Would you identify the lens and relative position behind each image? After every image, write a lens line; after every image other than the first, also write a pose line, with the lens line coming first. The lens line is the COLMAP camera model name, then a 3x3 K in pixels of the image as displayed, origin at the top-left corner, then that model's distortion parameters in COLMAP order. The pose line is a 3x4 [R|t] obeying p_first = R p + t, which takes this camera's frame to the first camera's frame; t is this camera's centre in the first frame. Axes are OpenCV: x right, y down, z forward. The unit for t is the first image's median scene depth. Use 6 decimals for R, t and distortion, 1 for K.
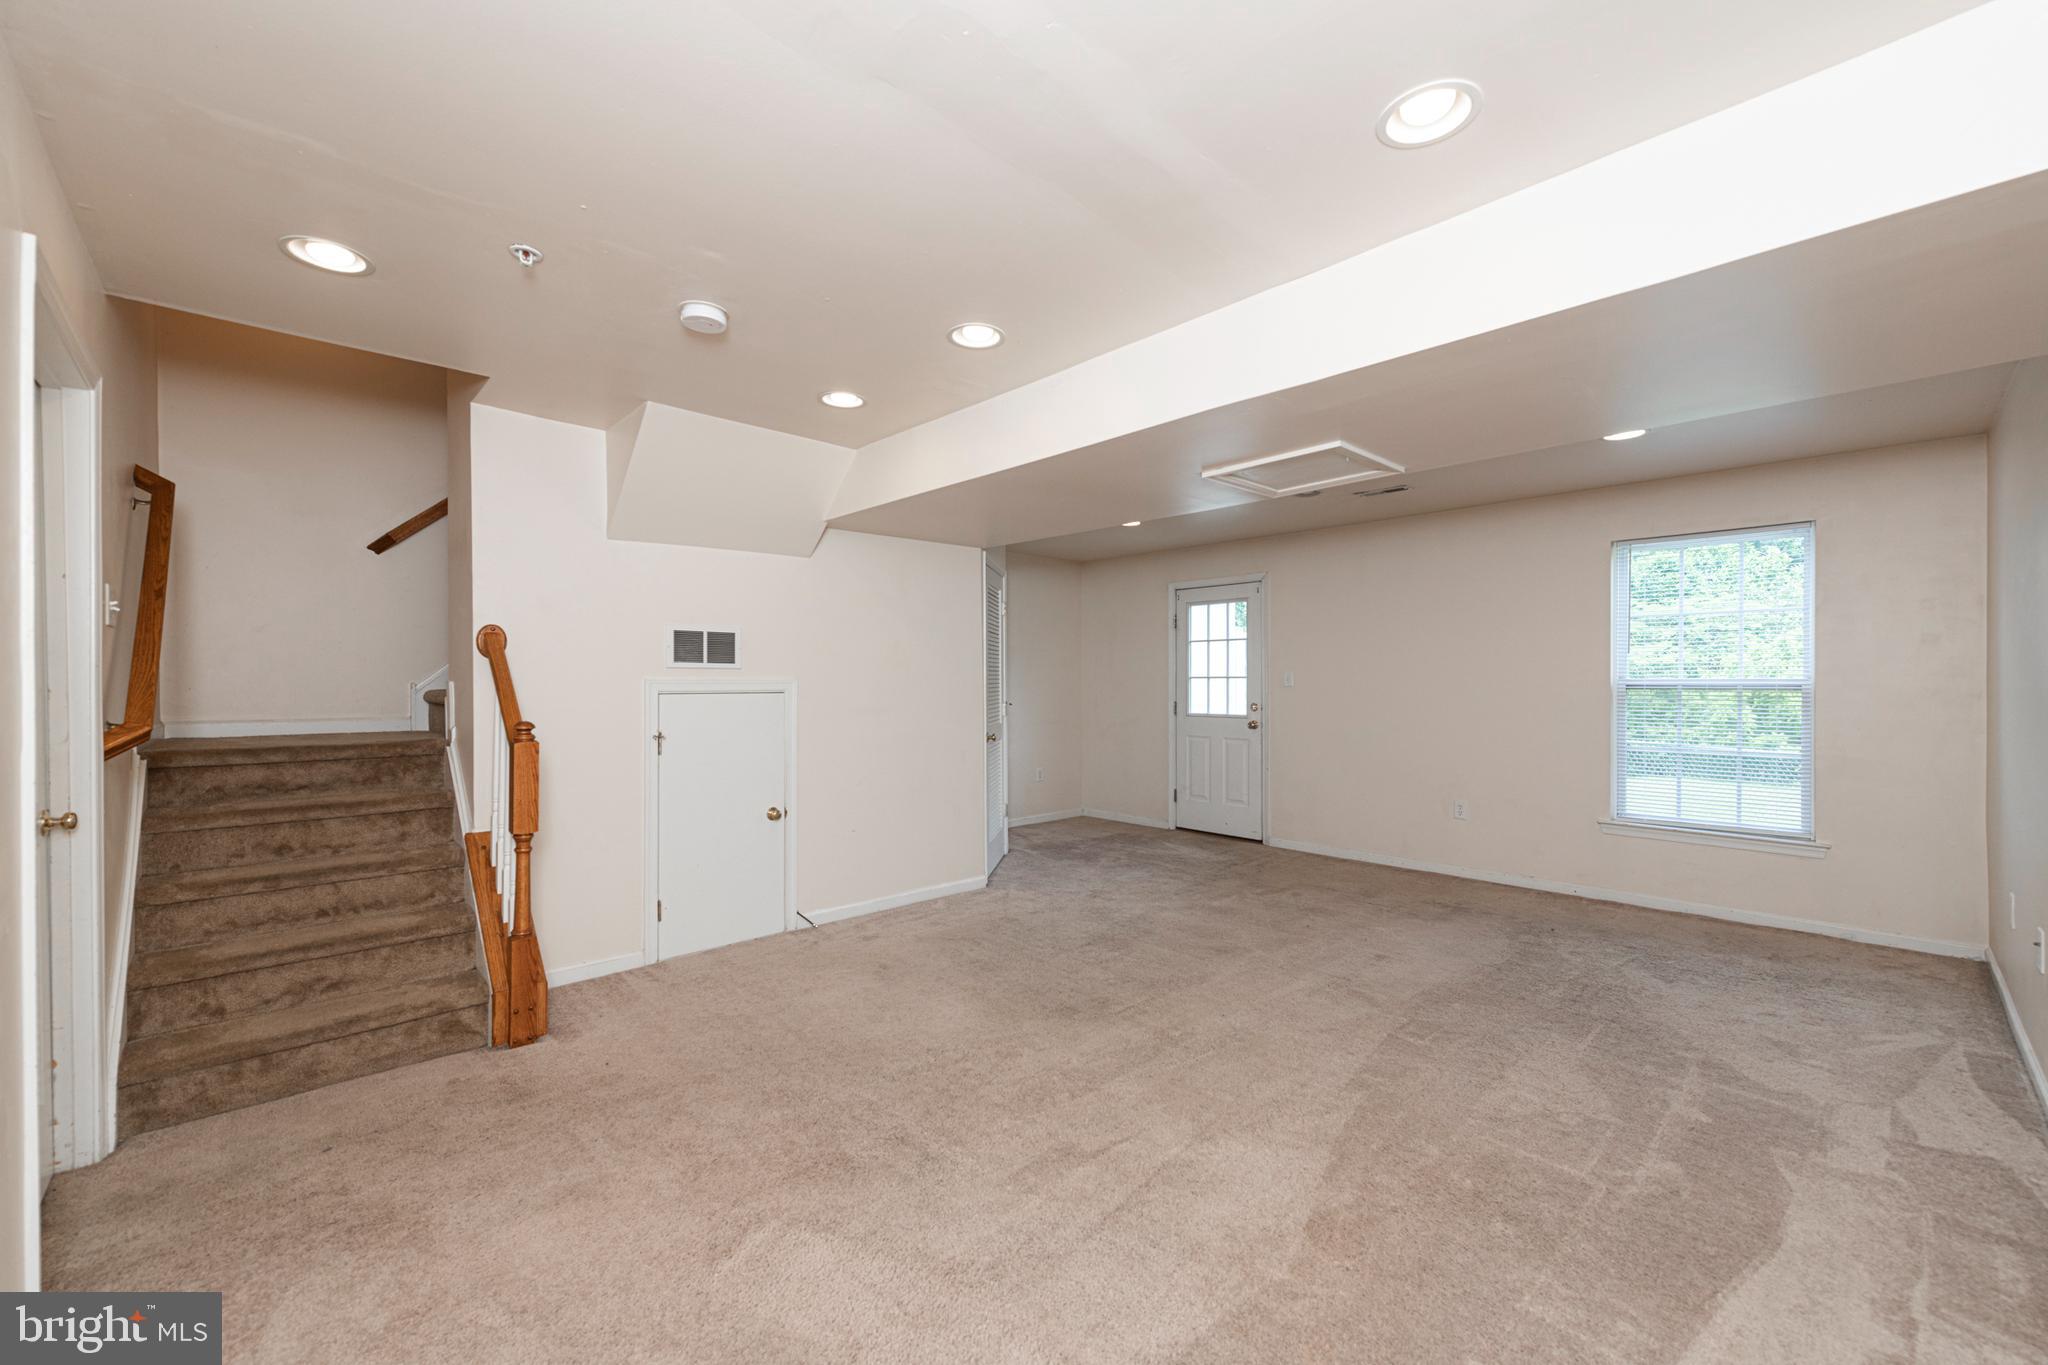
lens RADIAL K [[841.3, 0, 1020.0], [0, 841.3, 691.1], [0, 0, 1]] dist [0.008936, -0.003025]
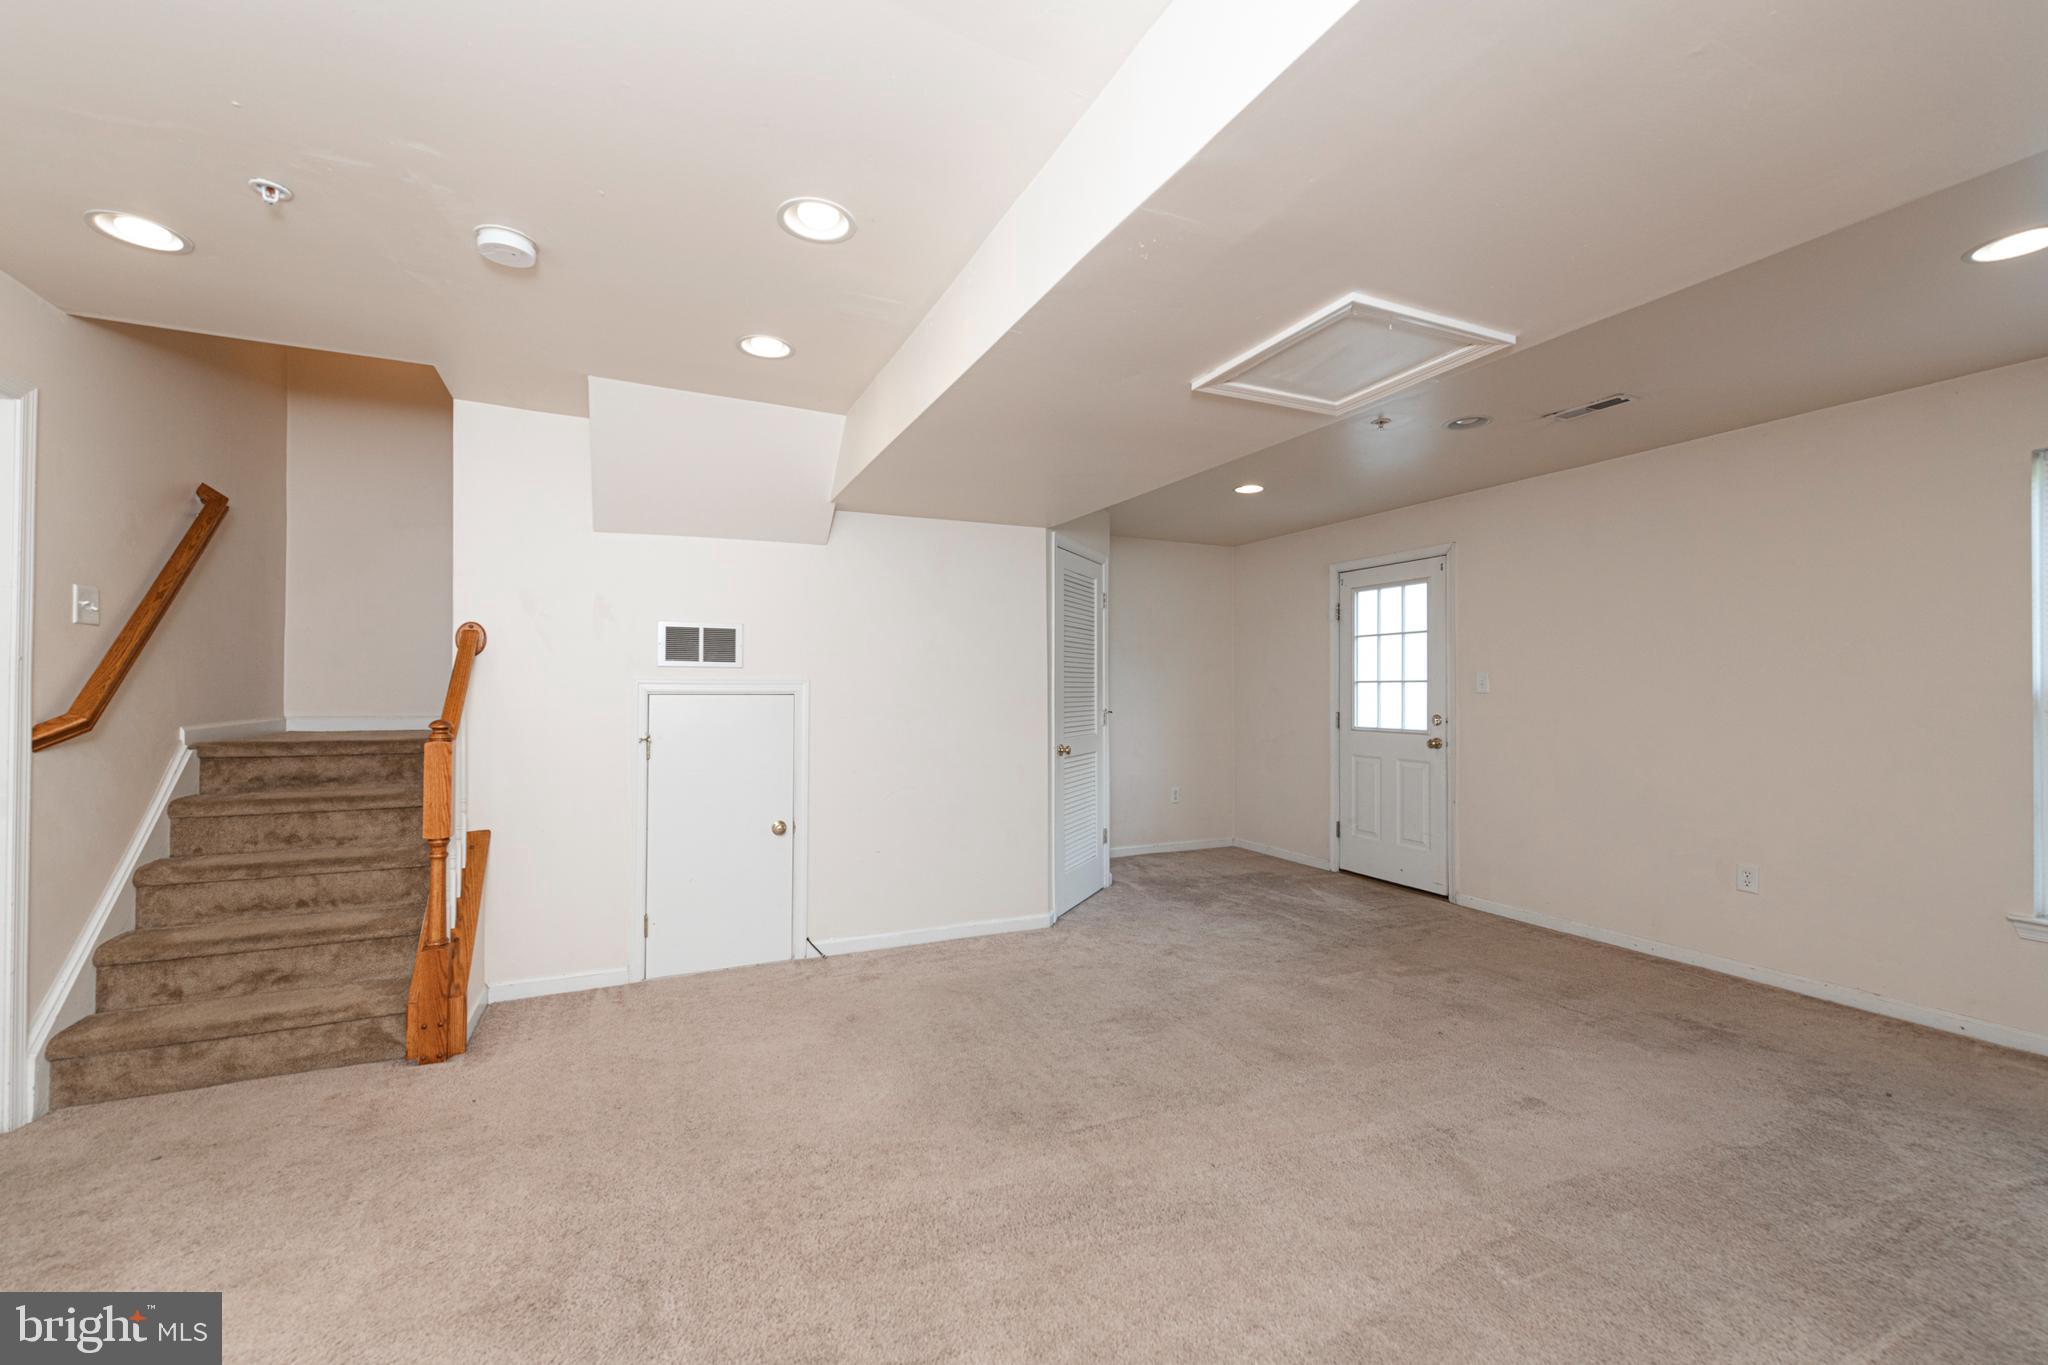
lens RADIAL K [[841.3, 0, 1004.1], [0, 841.3, 689.3], [0, 0, 1]] dist [0.008936, -0.003025]
pose [[0.945957, 0.003509, -0.324273, 0.275789], [-0.008121, 0.999884, -0.012870, 0.007389], [0.324190, 0.014808, 0.945876, 0.264689]]
